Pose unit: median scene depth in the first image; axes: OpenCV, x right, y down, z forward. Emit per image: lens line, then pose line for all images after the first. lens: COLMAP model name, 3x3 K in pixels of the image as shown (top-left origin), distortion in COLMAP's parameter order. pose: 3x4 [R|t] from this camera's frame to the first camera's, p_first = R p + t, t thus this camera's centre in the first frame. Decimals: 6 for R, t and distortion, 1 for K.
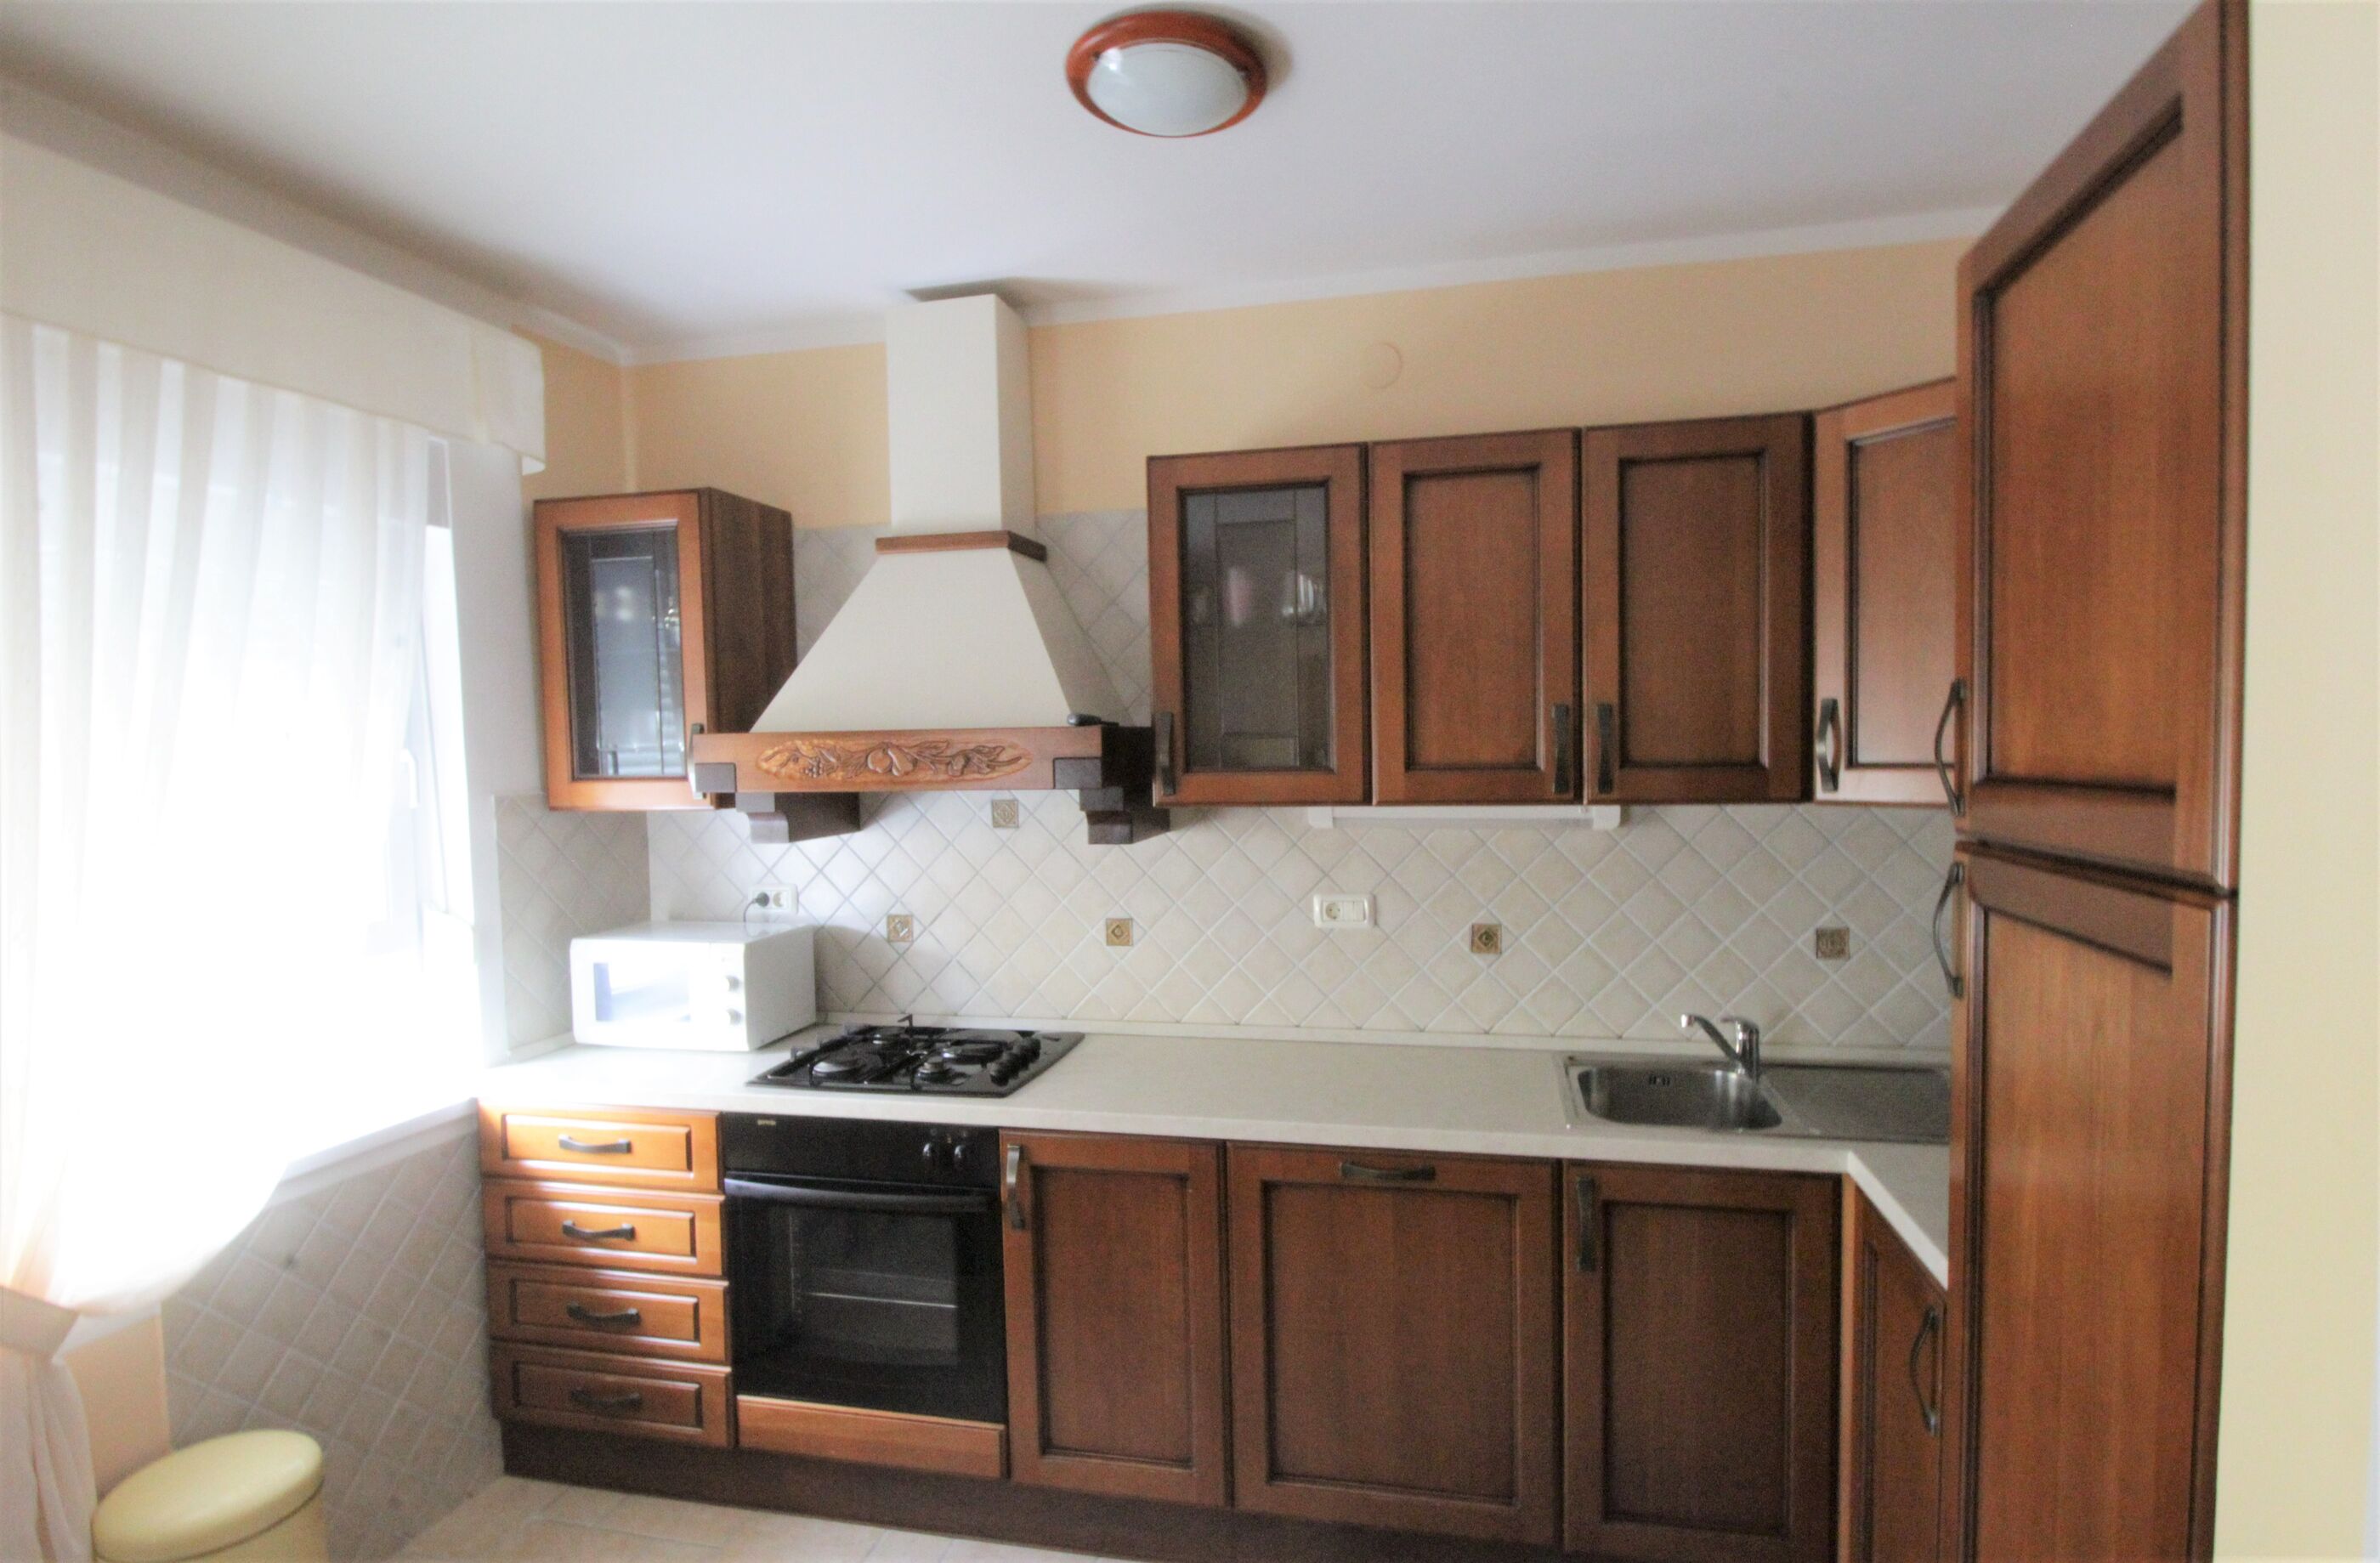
lens RADIAL K [[1202.5, 0, 1207.0], [0, 1202.5, 808.5], [0, 0, 1]] dist [-0.002533, -0.000388]
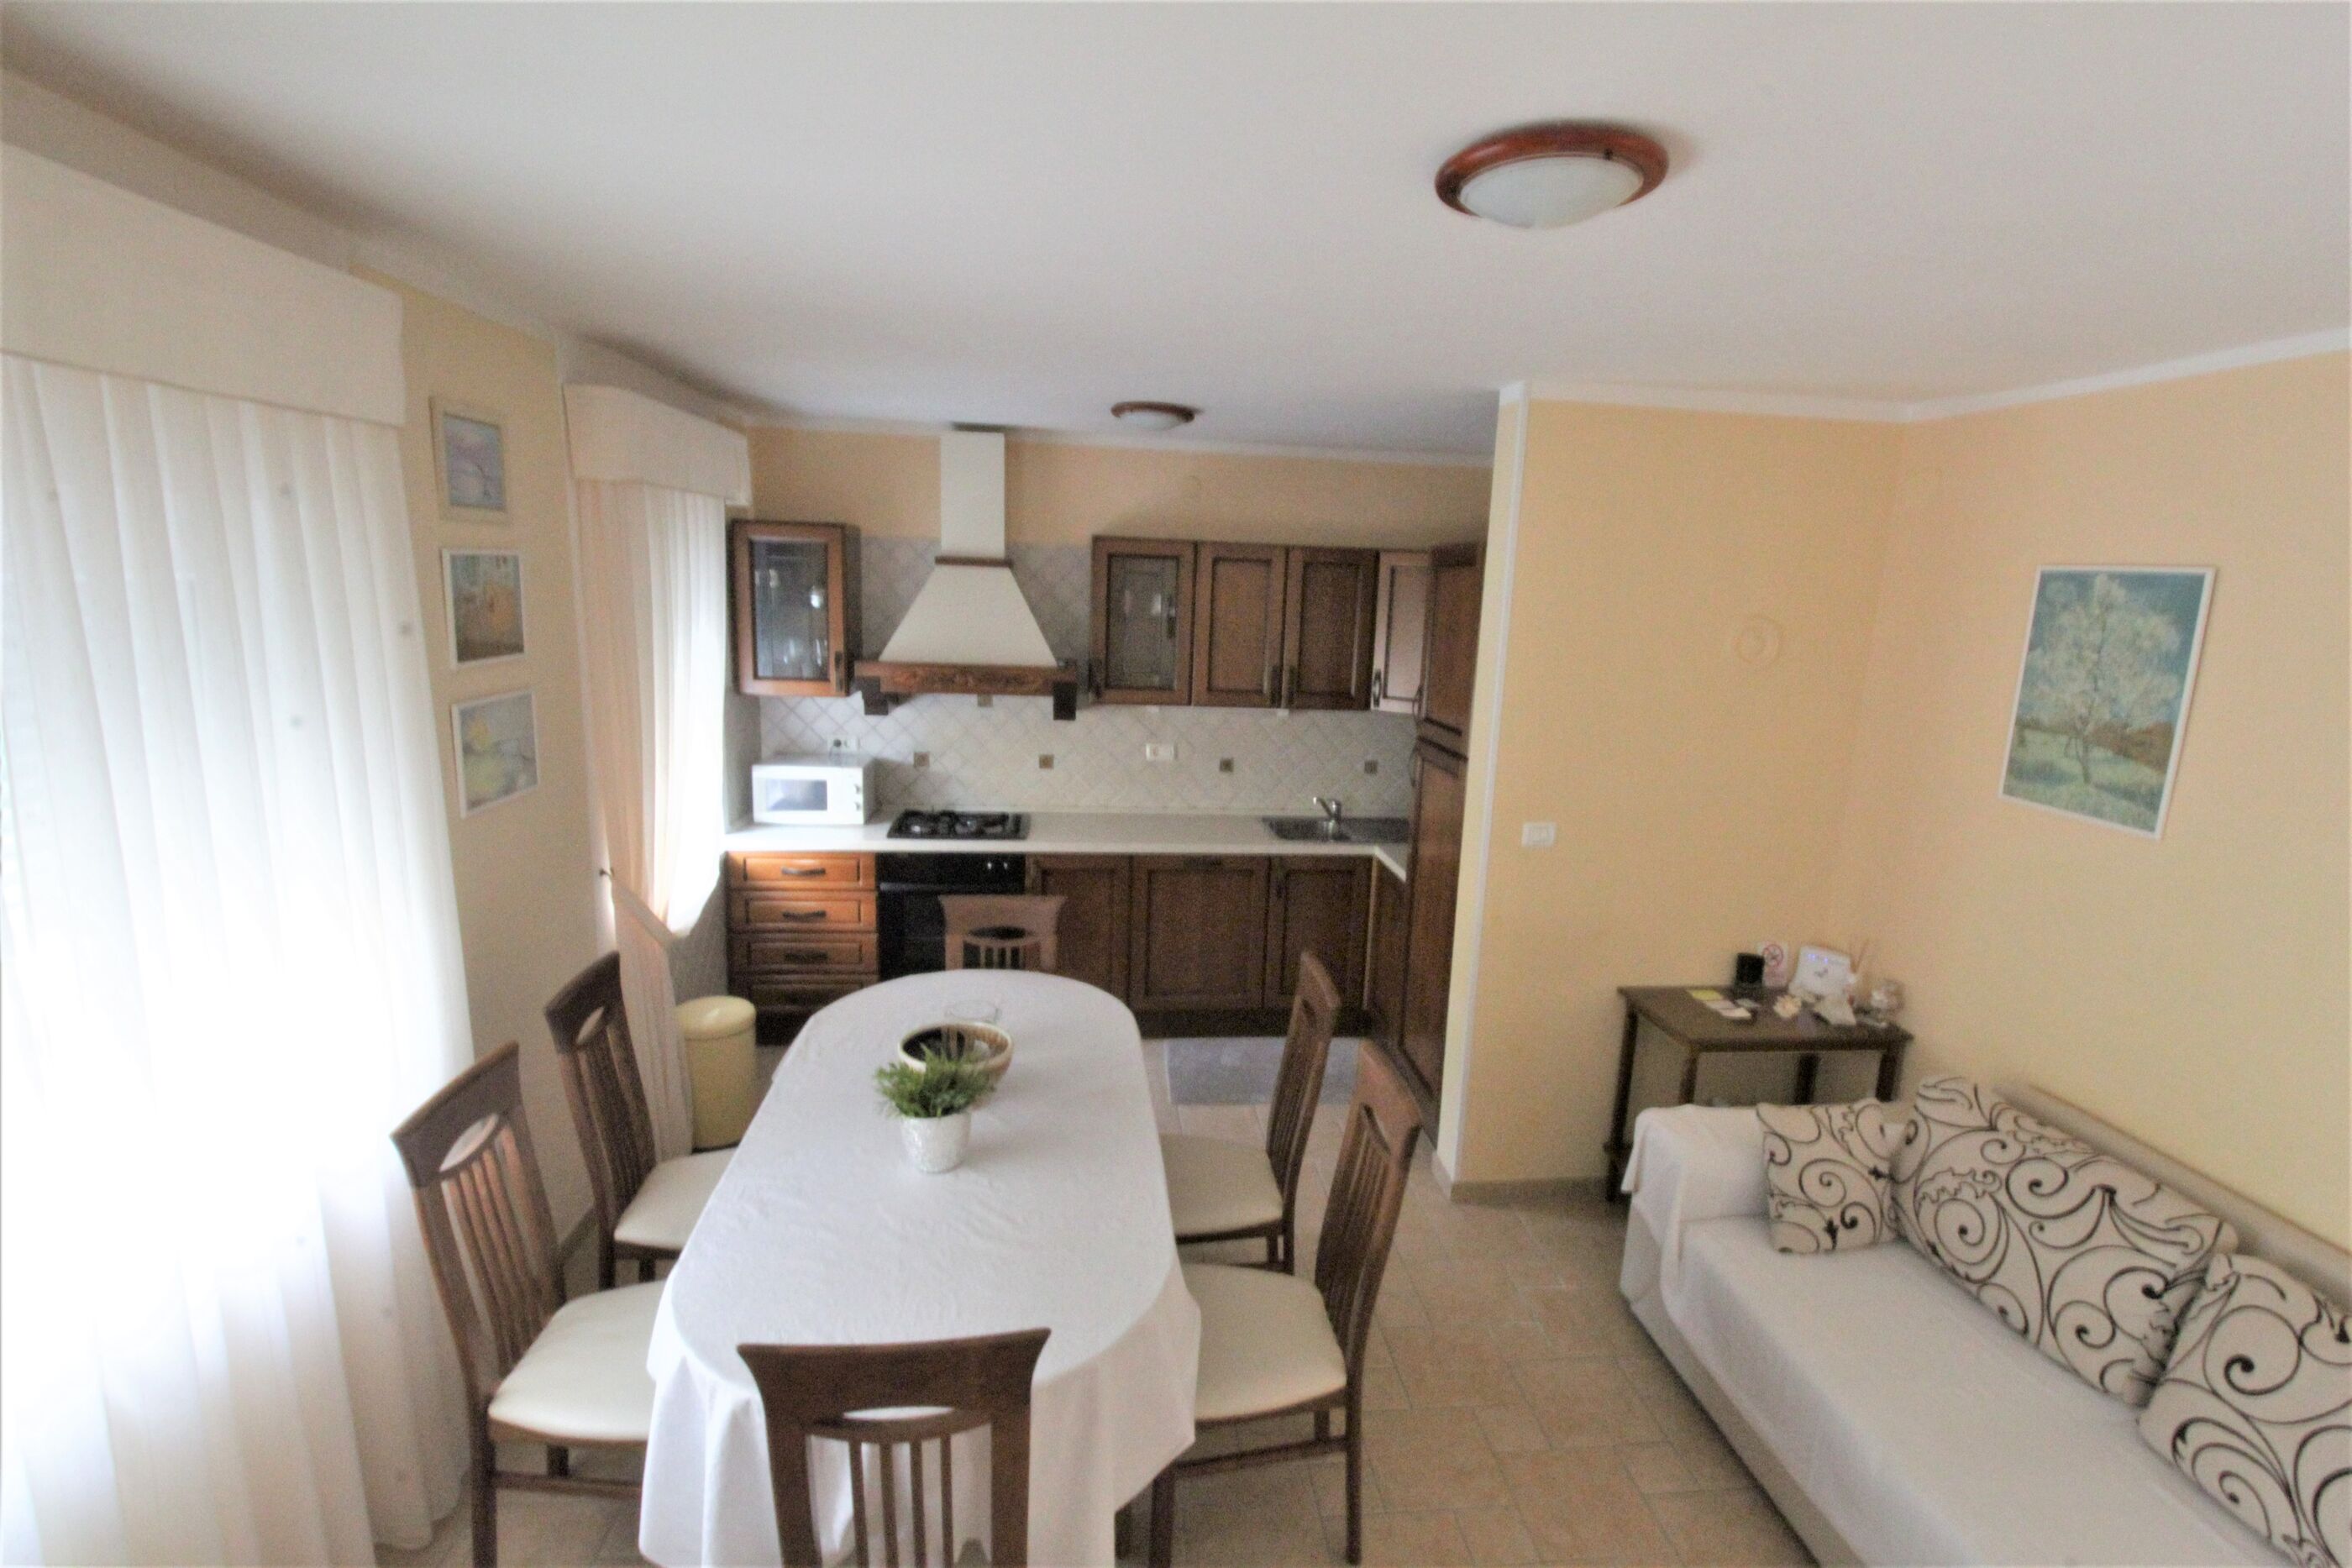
lens RADIAL K [[1159.7, 0, 1176.0], [0, 1159.7, 784.0], [0, 0, 1]] dist [0.001810, -0.015273]
pose [[0.944007, -0.006966, 0.329851, -0.574112], [-0.036994, 0.991238, 0.126805, -0.126200], [-0.327844, -0.131907, 0.935478, -0.975121]]
